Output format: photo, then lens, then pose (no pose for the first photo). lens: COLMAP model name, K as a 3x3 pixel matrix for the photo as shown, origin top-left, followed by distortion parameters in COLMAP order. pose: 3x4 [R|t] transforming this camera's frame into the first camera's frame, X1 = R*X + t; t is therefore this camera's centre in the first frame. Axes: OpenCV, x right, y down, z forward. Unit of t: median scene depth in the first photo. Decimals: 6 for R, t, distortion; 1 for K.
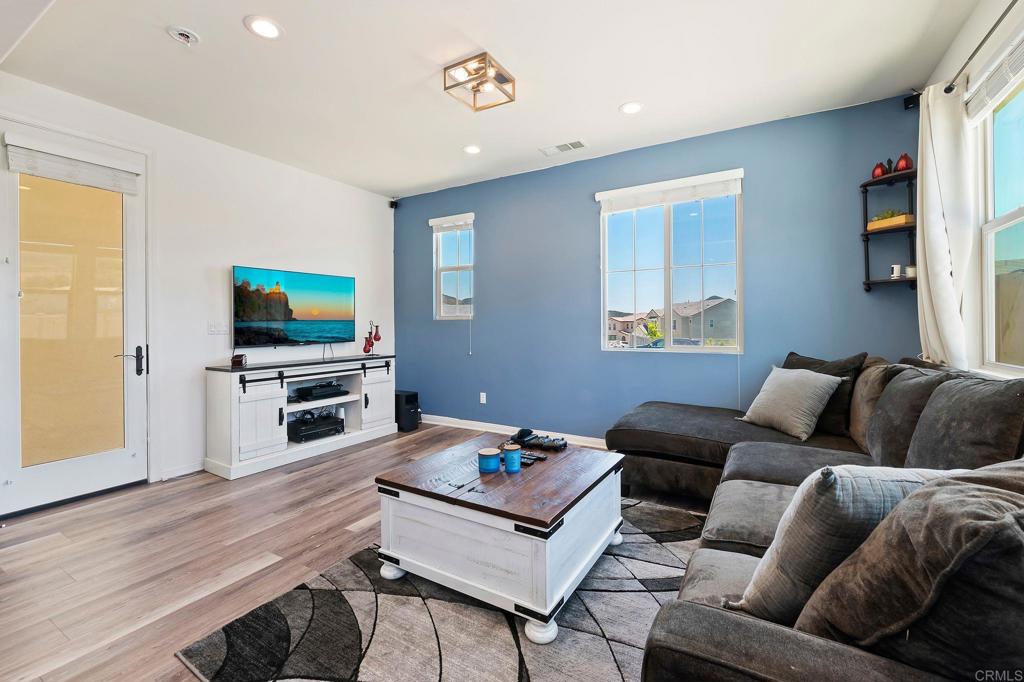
lens RADIAL K [[422.9, 0, 532.4], [0, 422.9, 322.9], [0, 0, 1]] dist [-0.000259, -0.000061]
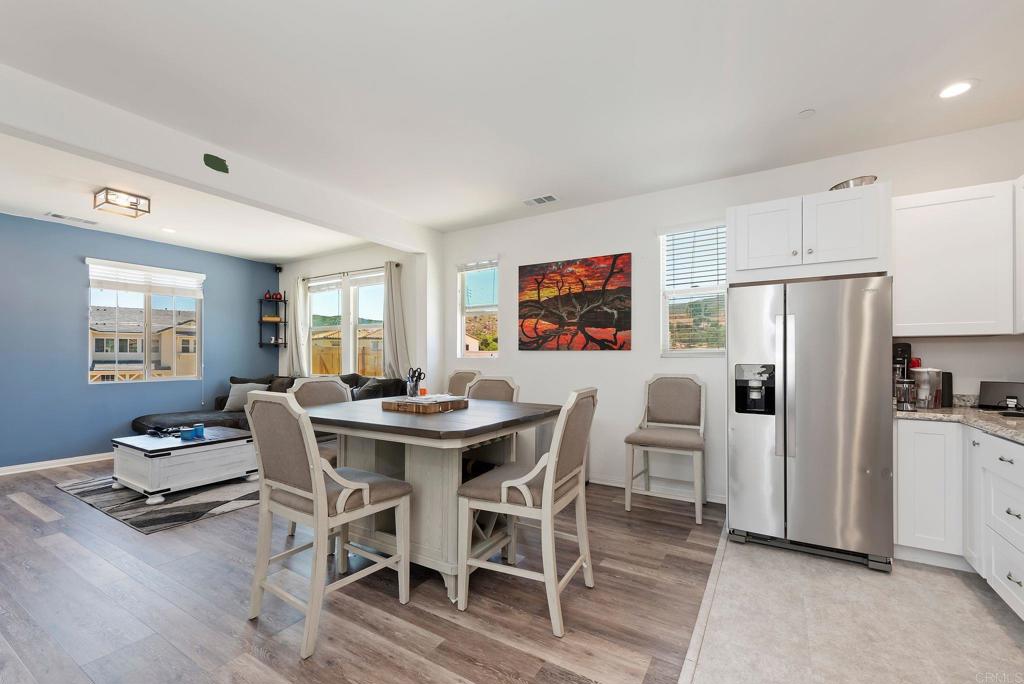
lens RADIAL K [[424.1, 0, 508.7], [0, 424.1, 347.9], [0, 0, 1]] dist [-0.001259, -0.000449]
pose [[0.035623, 0.028642, 0.998955, -1.439335], [-0.001569, 0.999590, -0.028605, -0.012310], [-0.999364, -0.000548, 0.035654, -0.389891]]
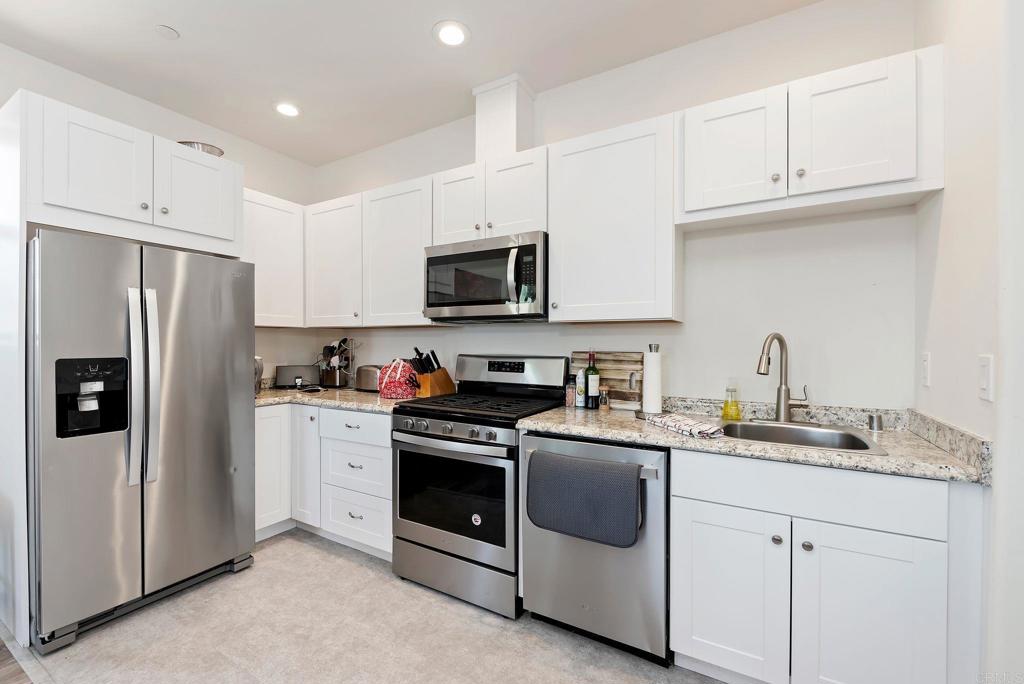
lens RADIAL K [[424.1, 0, 508.7], [0, 424.1, 347.9], [0, 0, 1]] dist [-0.001259, -0.000449]
pose [[-0.999890, 0.003127, 0.014516, -1.089533], [0.003243, 0.999963, 0.007952, -0.020959], [-0.014490, 0.007998, -0.999863, -0.301652]]
